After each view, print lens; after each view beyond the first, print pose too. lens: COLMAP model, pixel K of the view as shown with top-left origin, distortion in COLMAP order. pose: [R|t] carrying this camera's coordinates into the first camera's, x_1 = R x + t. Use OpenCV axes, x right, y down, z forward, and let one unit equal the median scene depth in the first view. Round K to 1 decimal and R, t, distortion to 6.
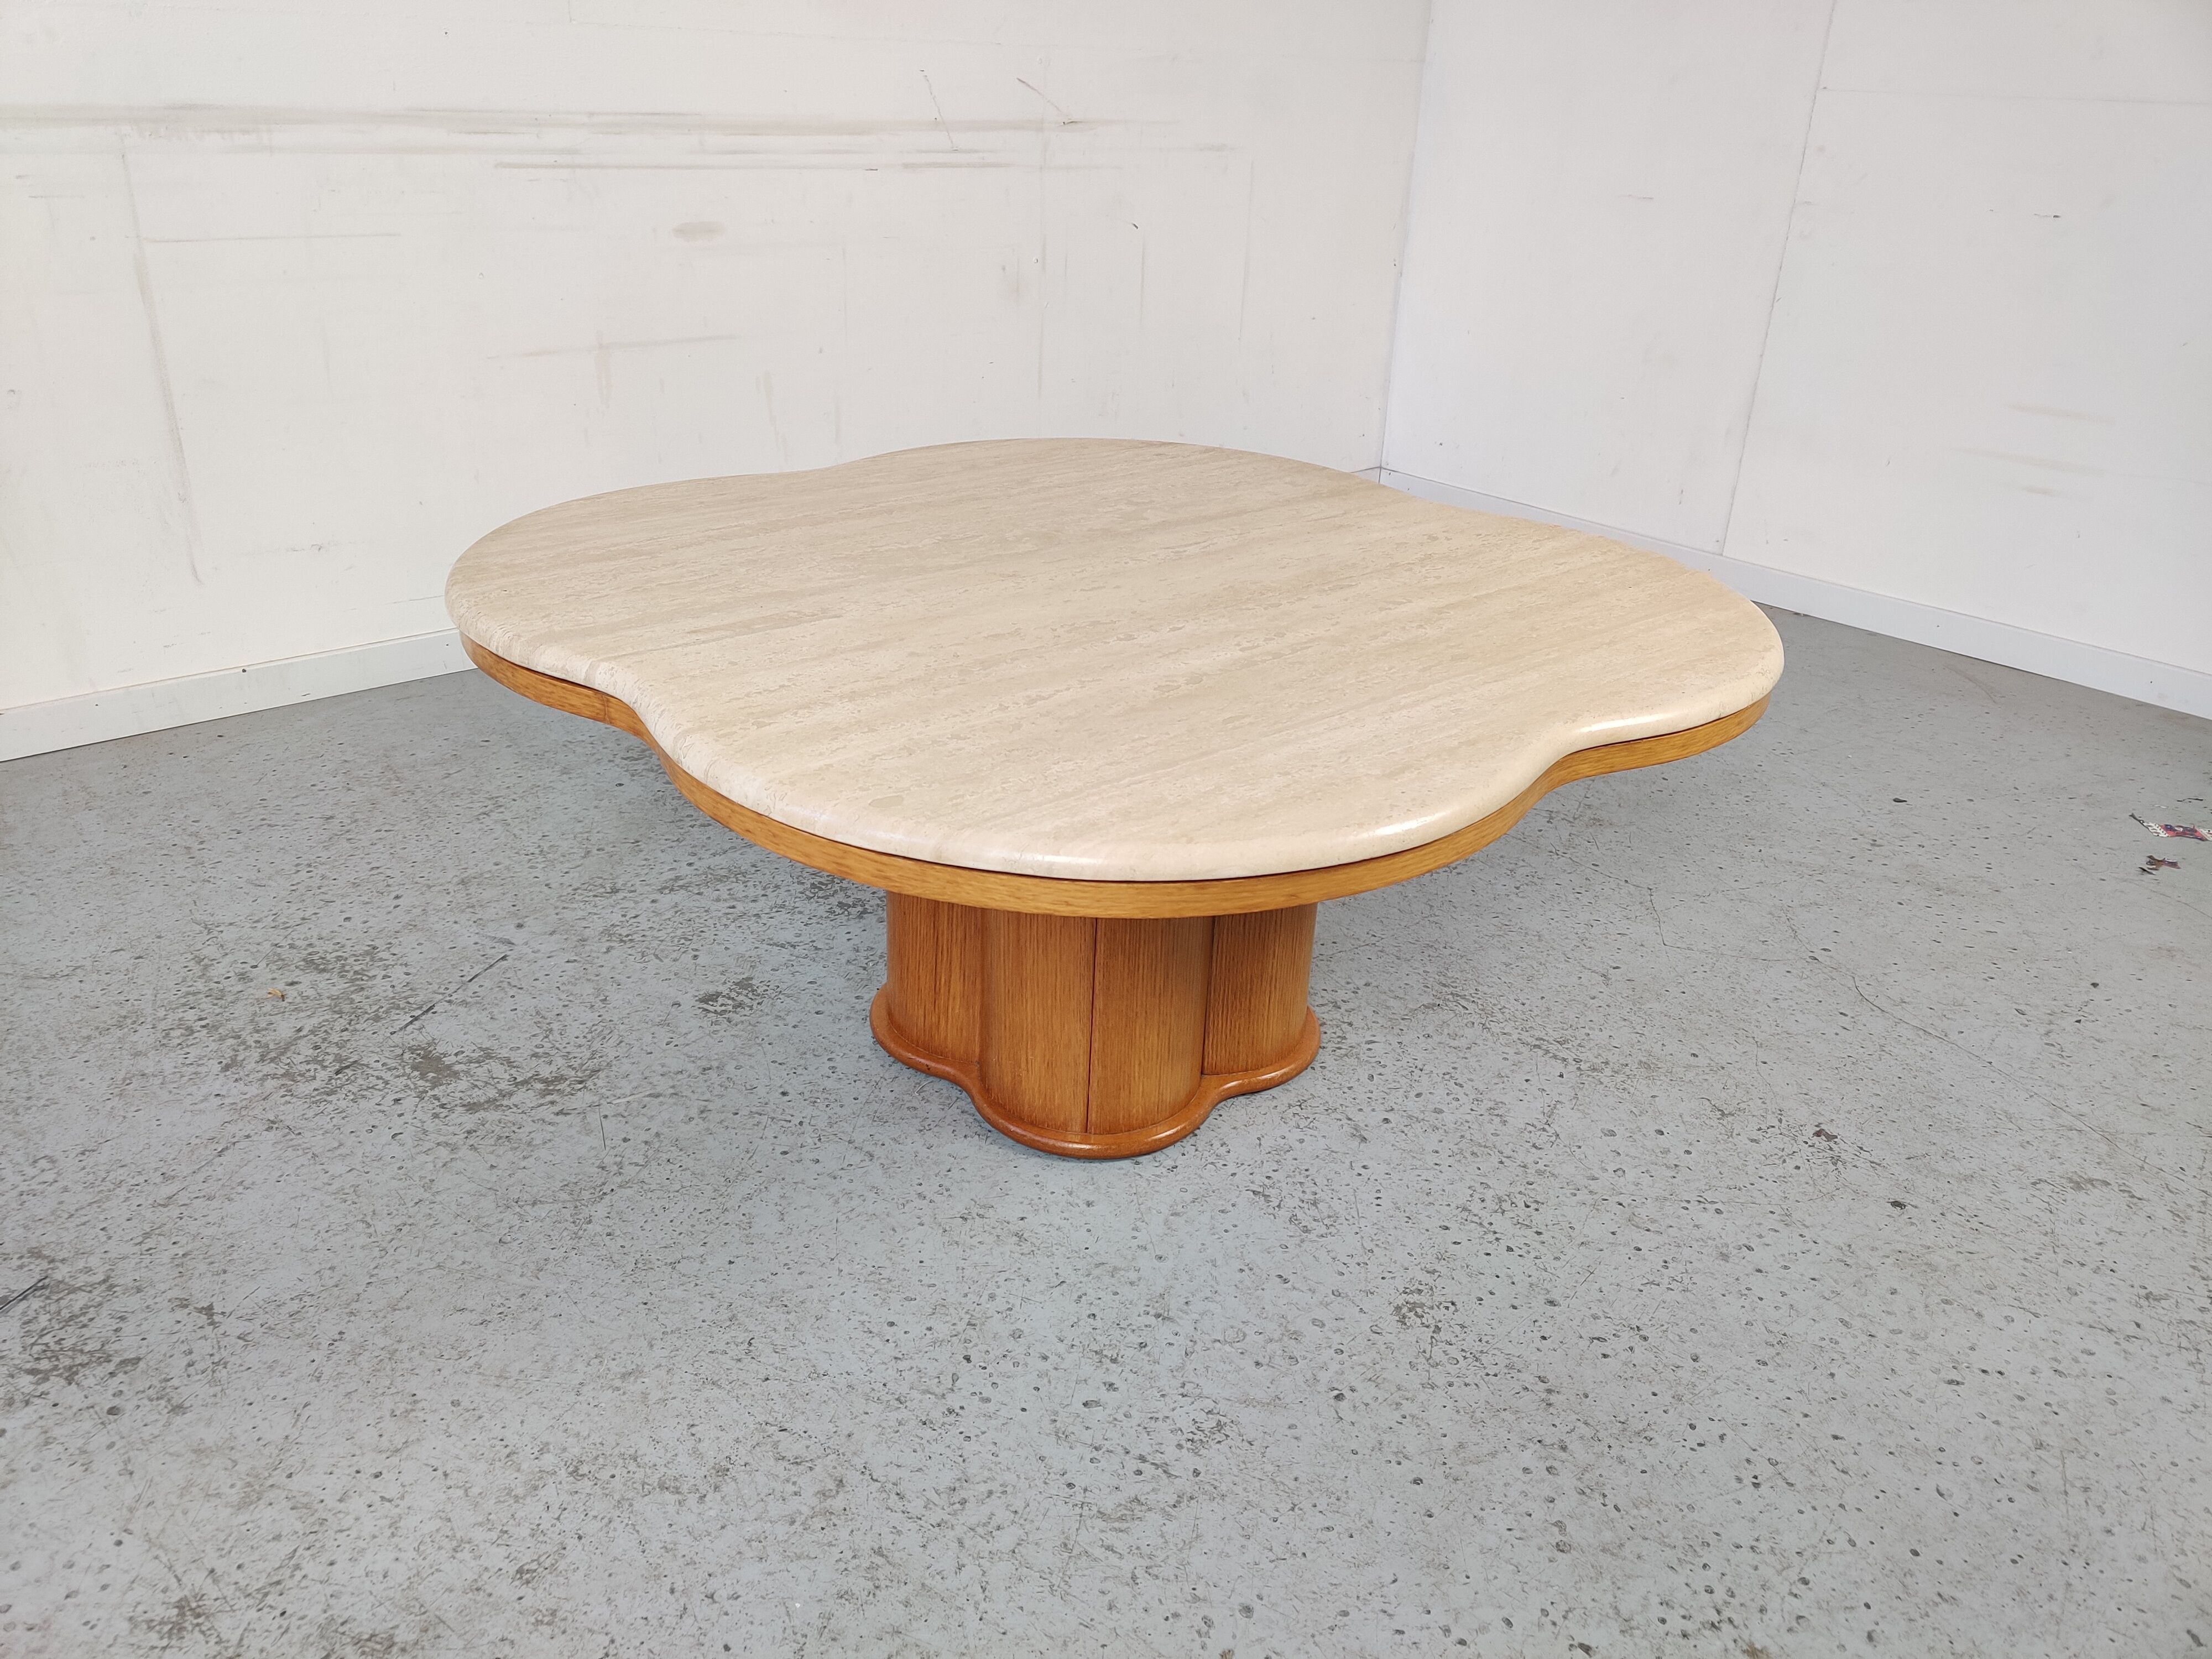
lens RADIAL K [[1668.7, 0, 1079.2], [0, 1668.7, 826.8], [0, 0, 1]] dist [0.021567, 0.010193]
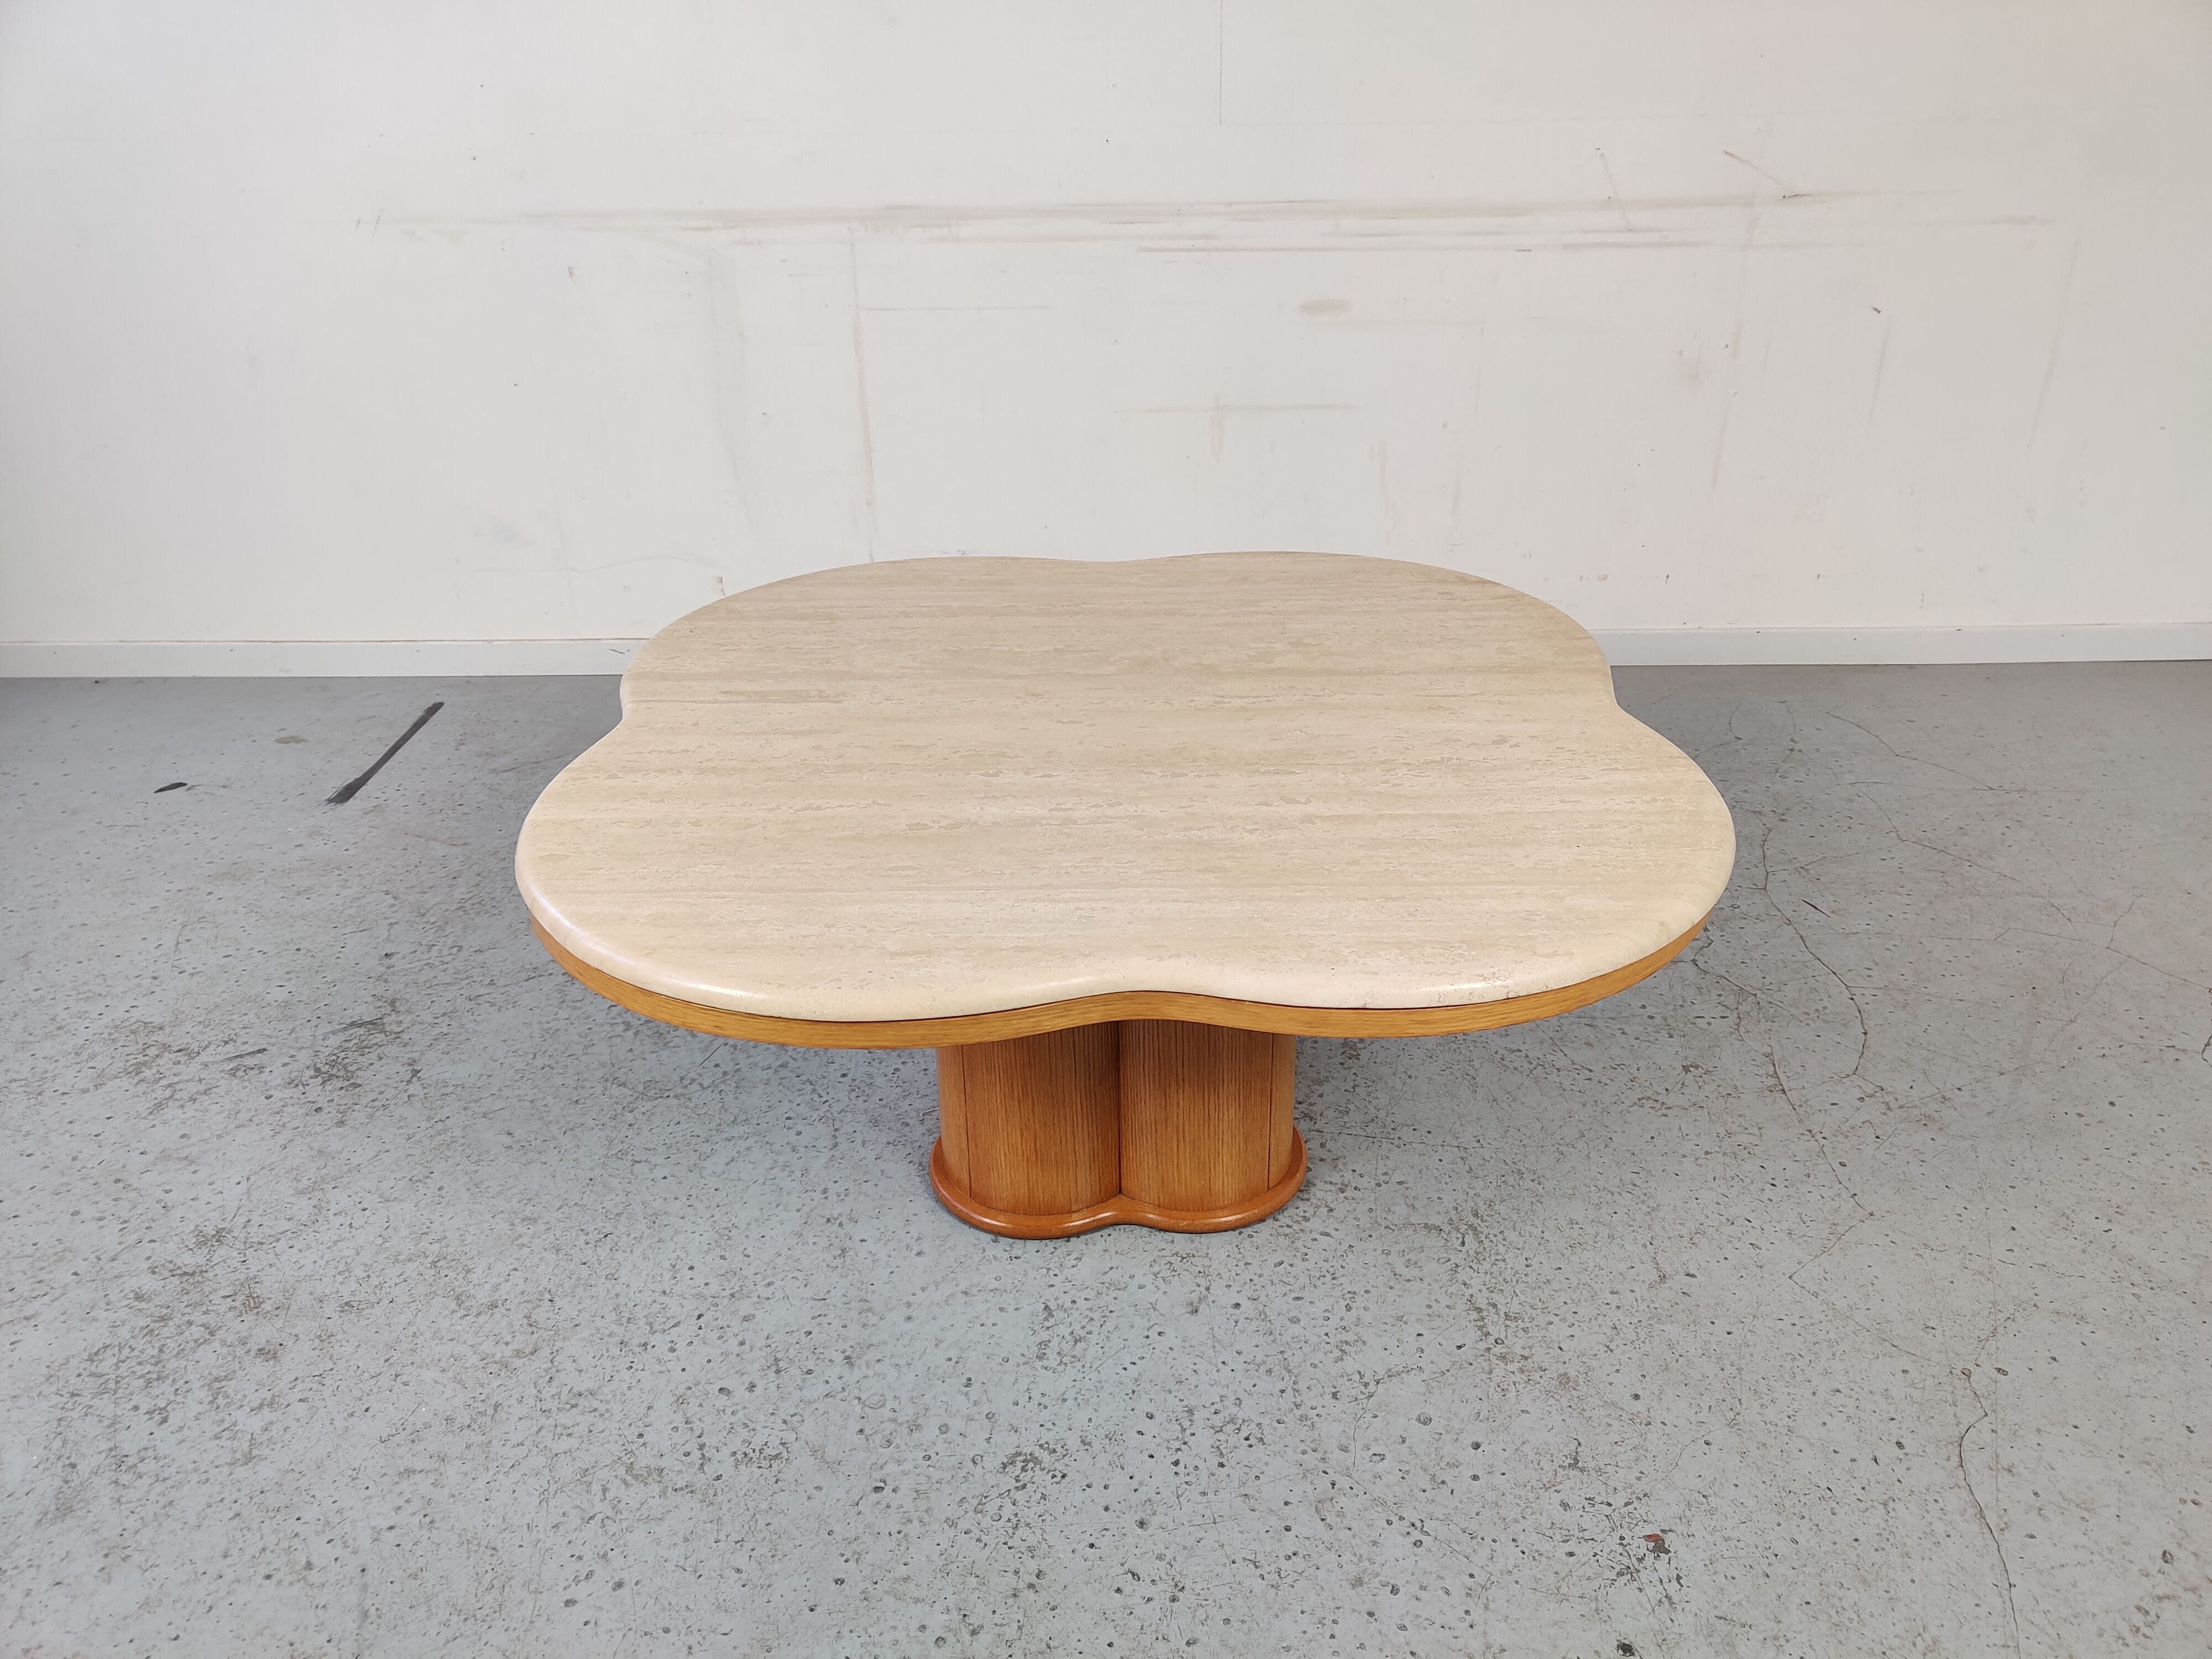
lens RADIAL K [[1677.8, 0, 1107.8], [0, 1677.8, 829.3], [0, 0, 1]] dist [0.011217, 0.042444]
pose [[0.755766, 0.246445, -0.606698, 0.725940], [-0.235636, 0.966768, 0.099176, -0.194784], [0.610977, 0.068006, 0.788722, 0.166481]]
